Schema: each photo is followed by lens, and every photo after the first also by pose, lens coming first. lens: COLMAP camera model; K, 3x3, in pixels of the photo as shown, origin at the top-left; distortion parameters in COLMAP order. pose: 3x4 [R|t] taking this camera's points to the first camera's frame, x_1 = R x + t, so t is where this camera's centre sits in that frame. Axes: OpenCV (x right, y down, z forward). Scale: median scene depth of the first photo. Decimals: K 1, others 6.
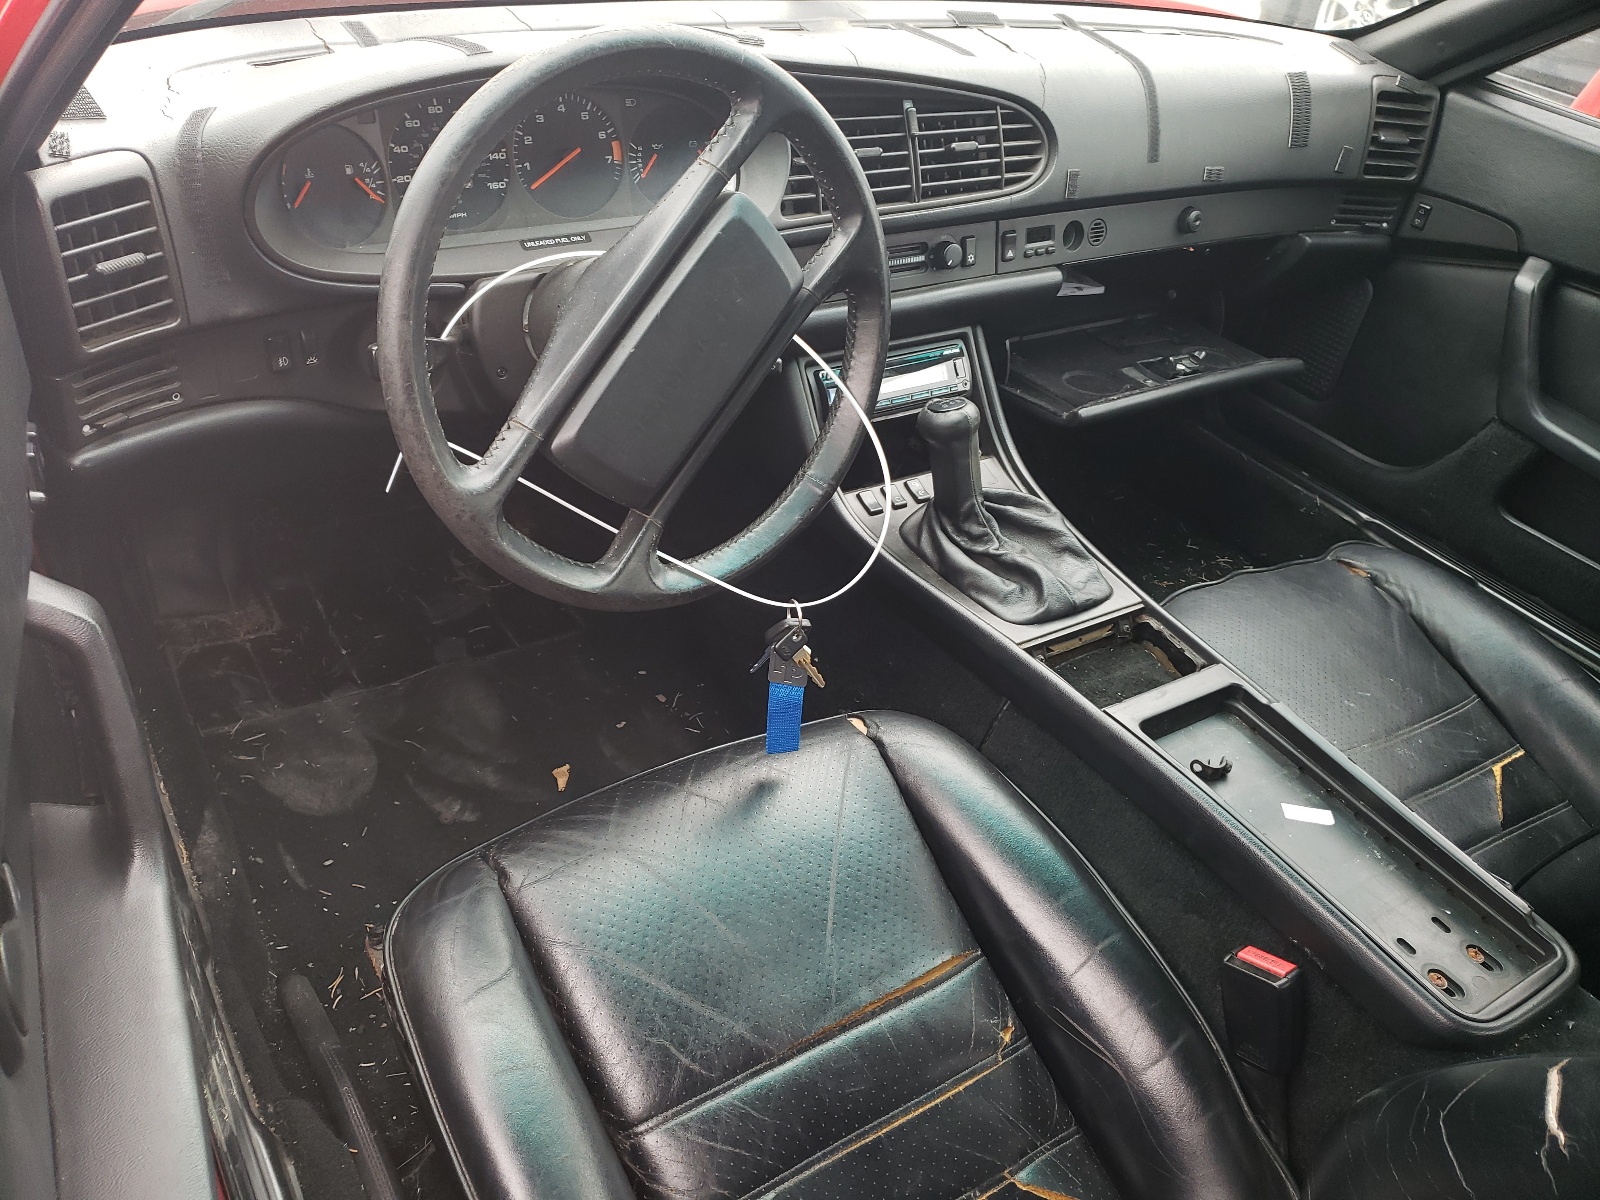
lens RADIAL K [[1186.7, 0, 795.6], [0, 1186.7, 602.9], [0, 0, 1]] dist [-0.001194, 0.005239]
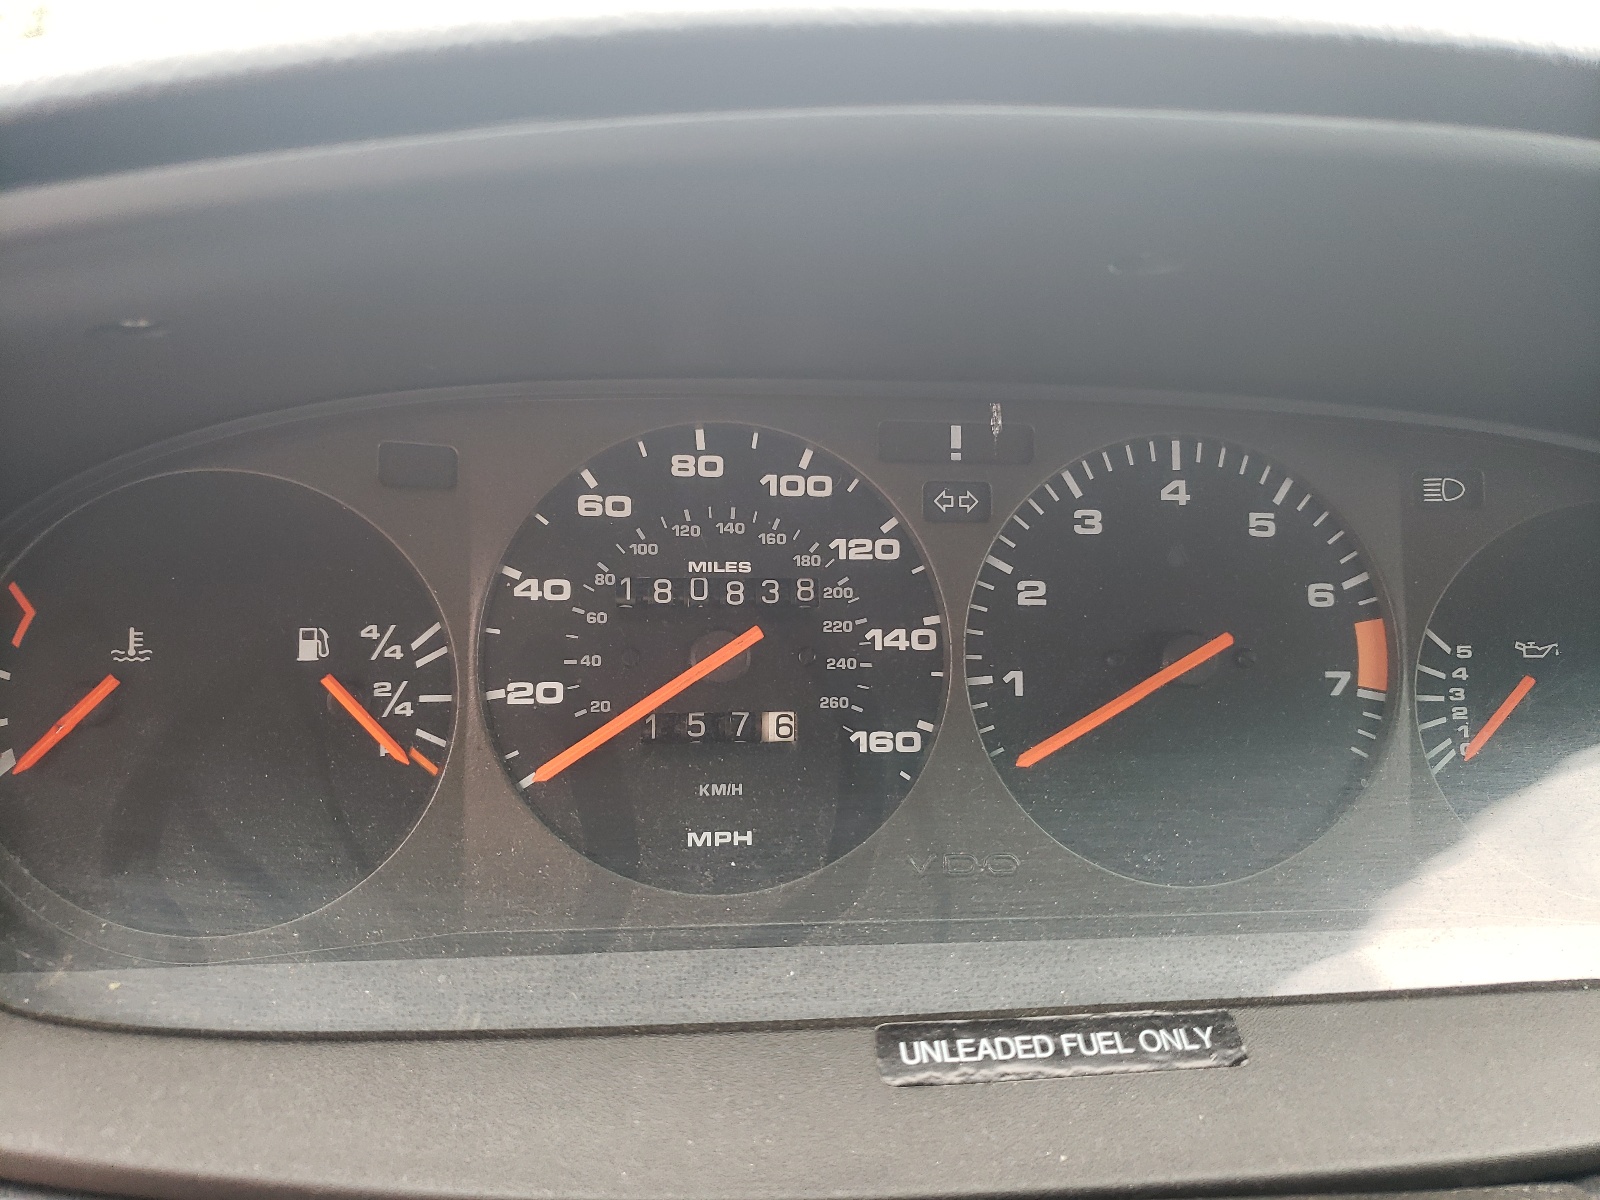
lens RADIAL K [[1186.7, 0, 802.4], [0, 1186.7, 595.1], [0, 0, 1]] dist [-0.001194, 0.005239]
pose [[0.878665, 0.043161, -0.475483, -0.135314], [-0.231591, 0.909424, -0.345417, -0.268117], [0.417508, 0.413624, 0.809075, 0.717088]]
